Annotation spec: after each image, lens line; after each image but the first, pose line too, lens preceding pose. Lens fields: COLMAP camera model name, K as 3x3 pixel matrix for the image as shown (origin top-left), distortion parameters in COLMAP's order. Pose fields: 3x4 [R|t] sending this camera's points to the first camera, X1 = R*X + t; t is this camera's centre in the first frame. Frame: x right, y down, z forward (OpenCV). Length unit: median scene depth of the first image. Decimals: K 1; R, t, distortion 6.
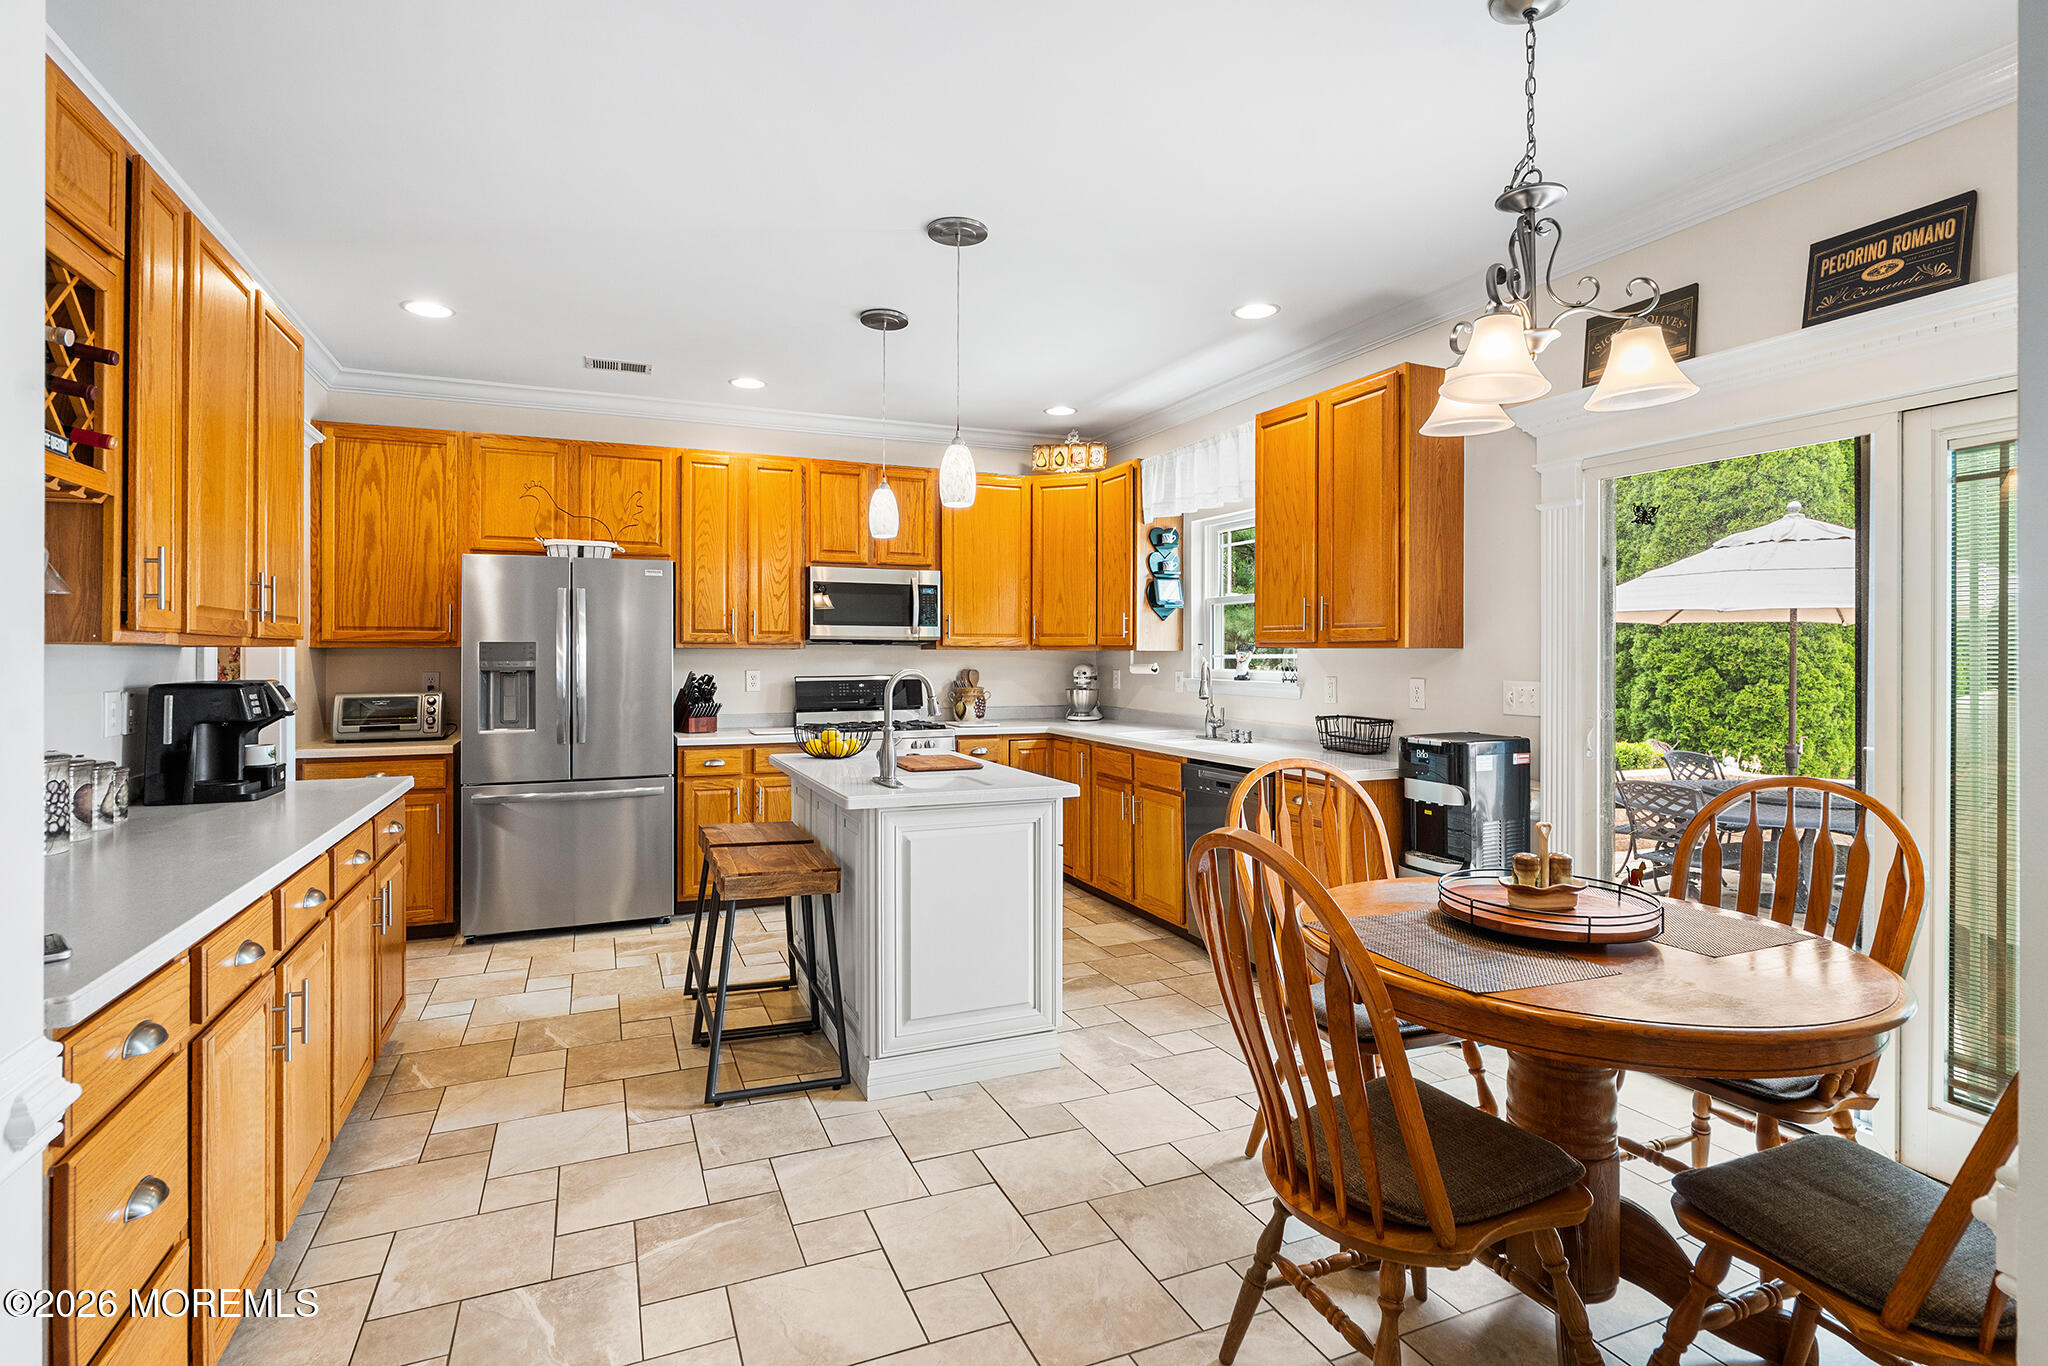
lens RADIAL K [[993.4, 0, 1017.1], [0, 993.4, 648.5], [0, 0, 1]] dist [-0.001819, 0.000632]
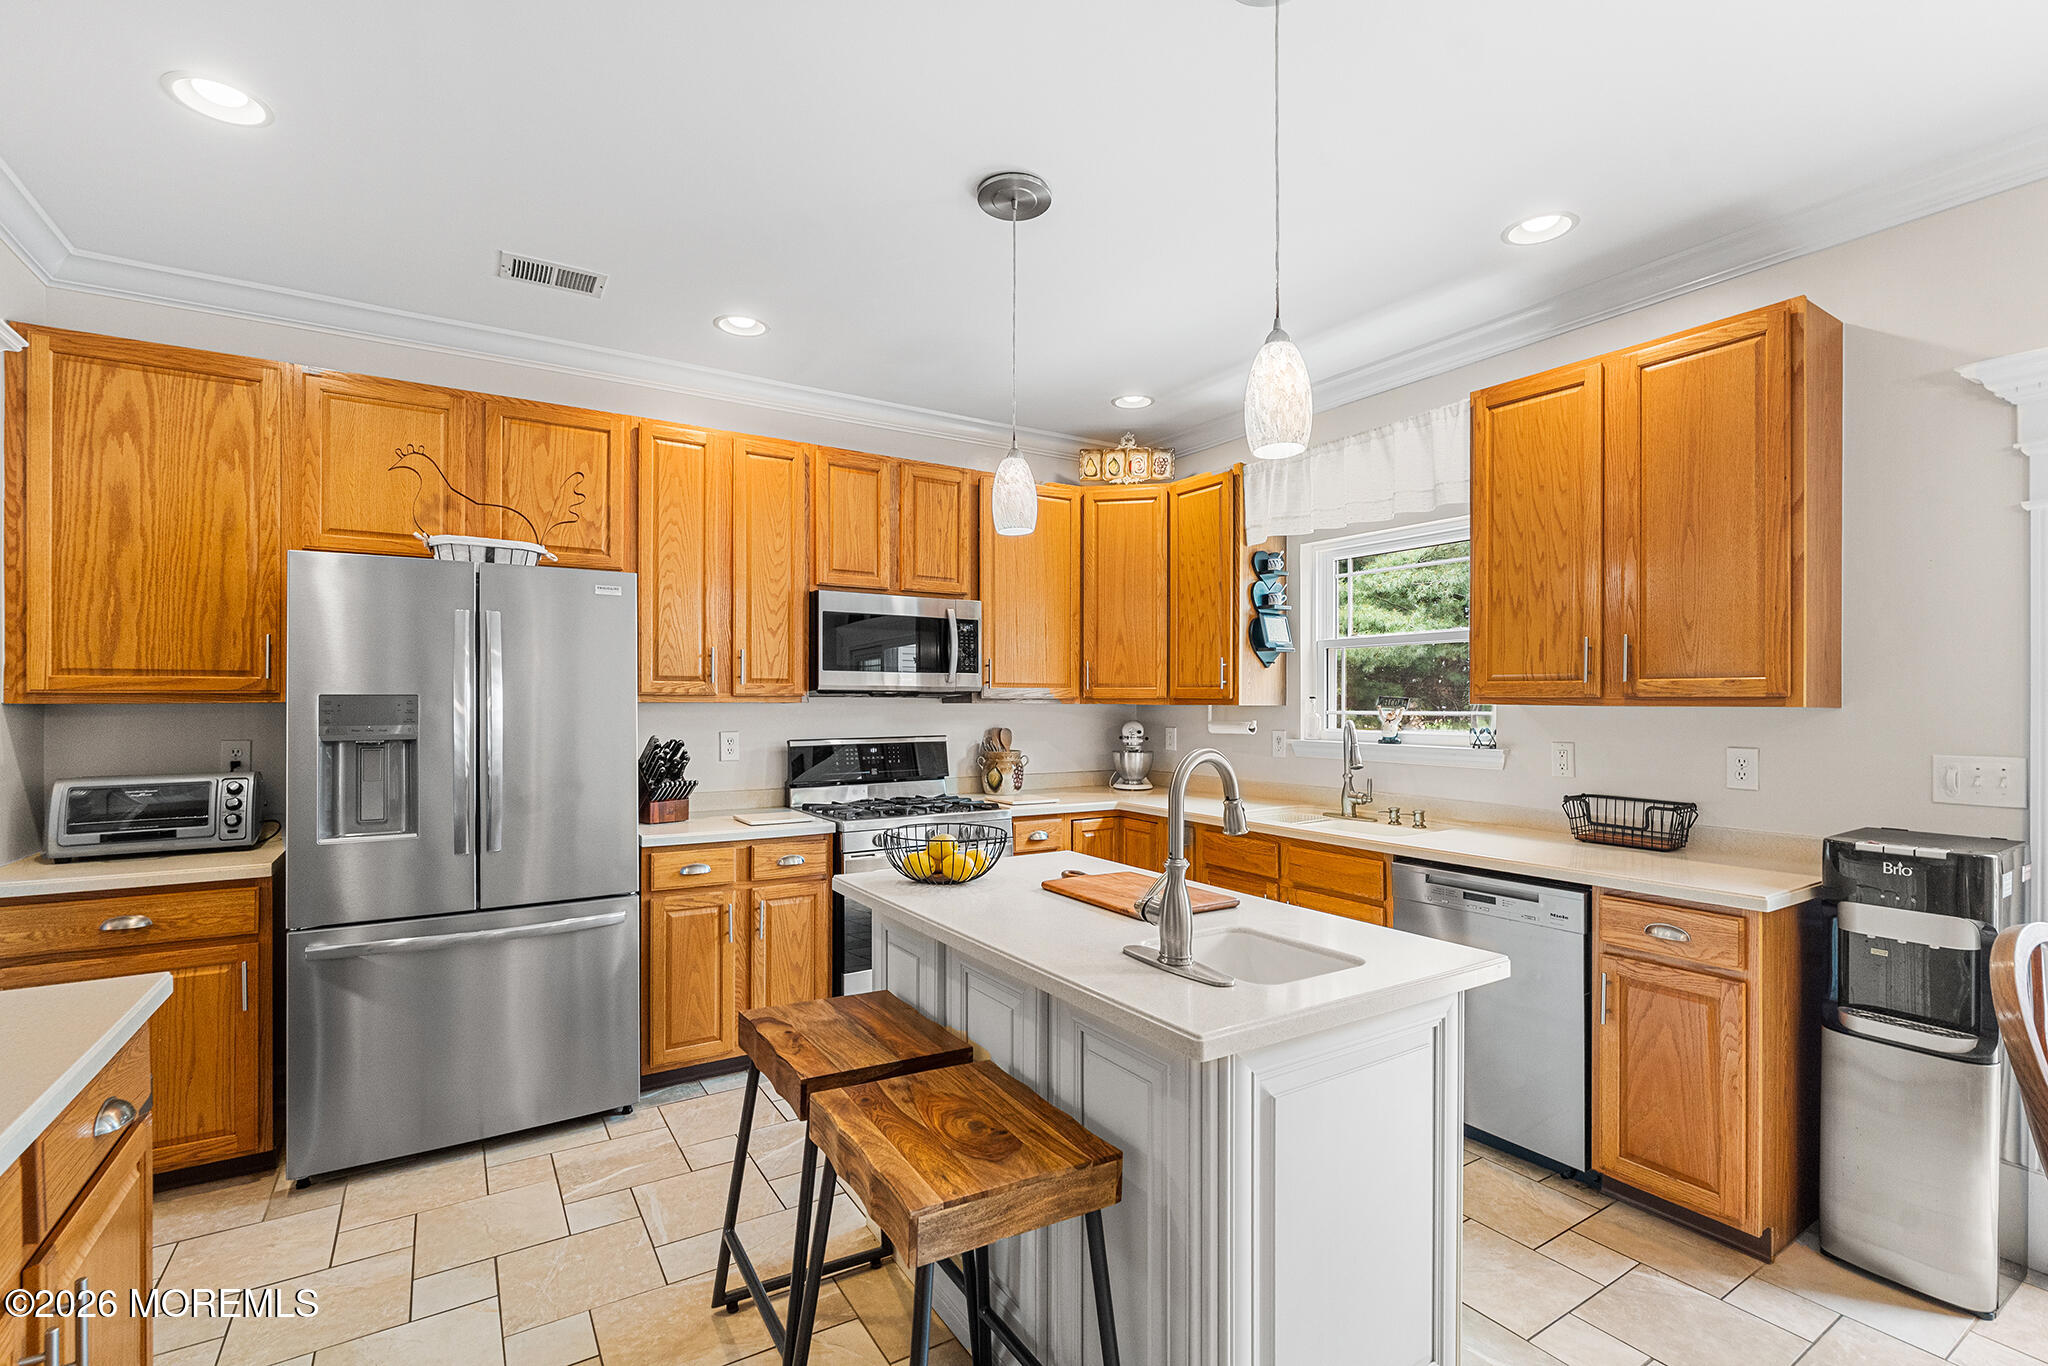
lens RADIAL K [[919.3, 0, 1024.0], [0, 919.3, 698.4], [0, 0, 1]] dist [-0.006004, 0.001375]
pose [[0.987035, 0.000977, 0.160503, -0.187921], [-0.001416, 0.999996, 0.002622, -0.005752], [-0.160499, -0.002816, 0.987032, 0.344713]]
